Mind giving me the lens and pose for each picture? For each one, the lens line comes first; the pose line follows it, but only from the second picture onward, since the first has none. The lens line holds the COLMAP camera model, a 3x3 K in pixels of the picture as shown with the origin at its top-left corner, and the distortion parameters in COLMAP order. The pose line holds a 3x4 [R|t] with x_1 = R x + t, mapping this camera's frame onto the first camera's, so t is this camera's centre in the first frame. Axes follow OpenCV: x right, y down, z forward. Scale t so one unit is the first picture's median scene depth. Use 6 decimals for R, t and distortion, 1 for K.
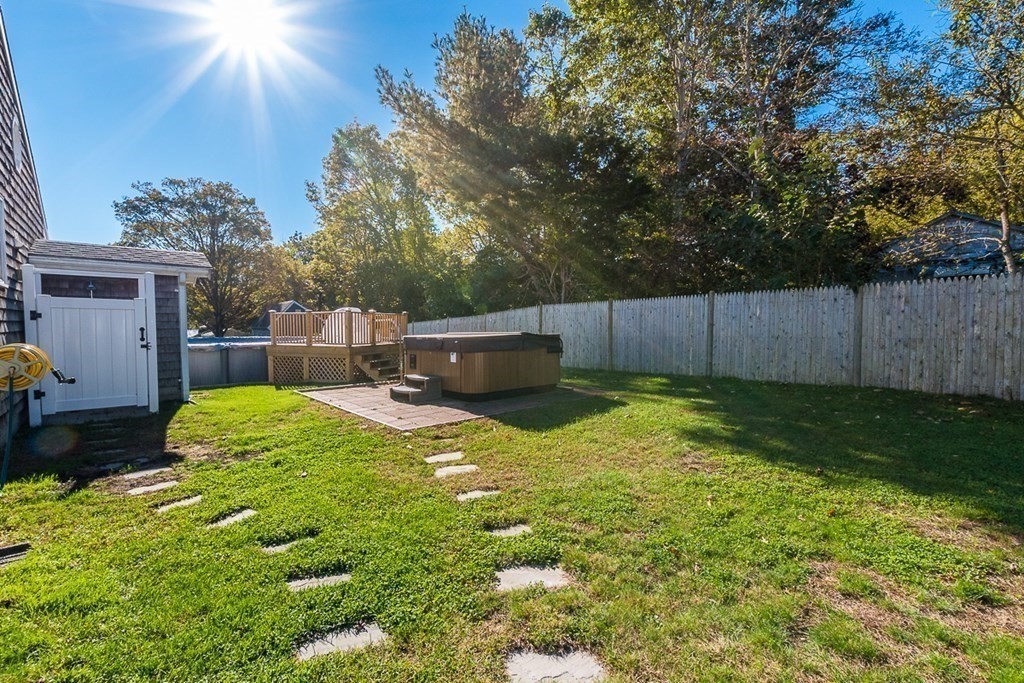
lens RADIAL K [[446.7, 0, 512.0], [0, 446.7, 341.5], [0, 0, 1]] dist [-0.002889, -0.000301]
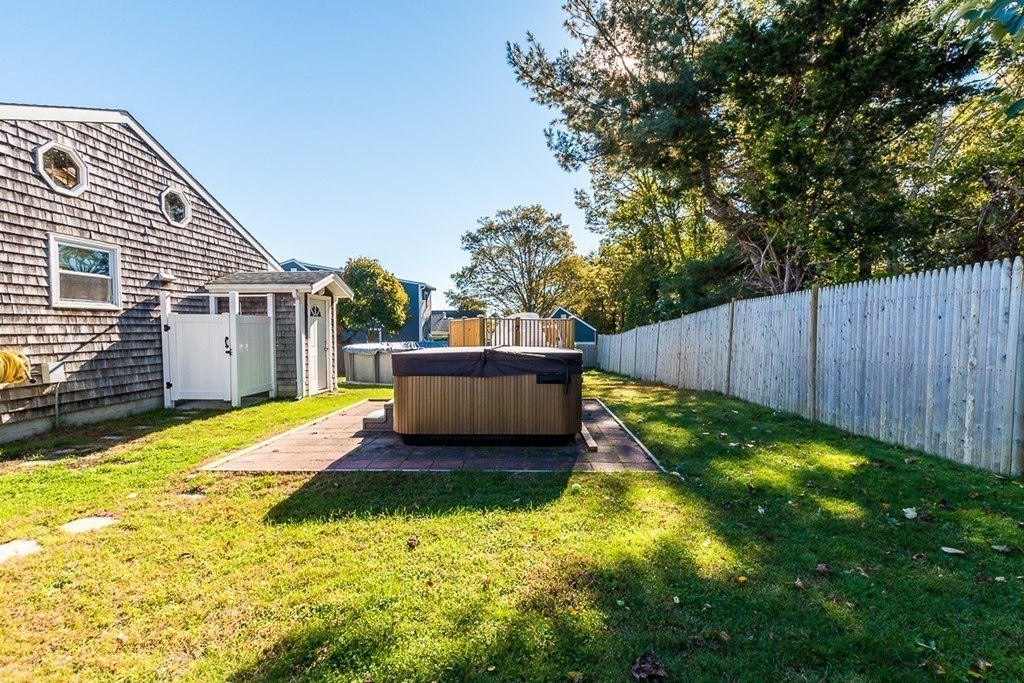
lens RADIAL K [[446.7, 0, 512.0], [0, 446.7, 341.5], [0, 0, 1]] dist [-0.002889, -0.000301]
pose [[0.721655, 0.018614, -0.692003, 0.372166], [-0.022786, 0.999735, 0.003129, -0.025401], [0.691878, 0.013510, 0.721888, 0.418657]]
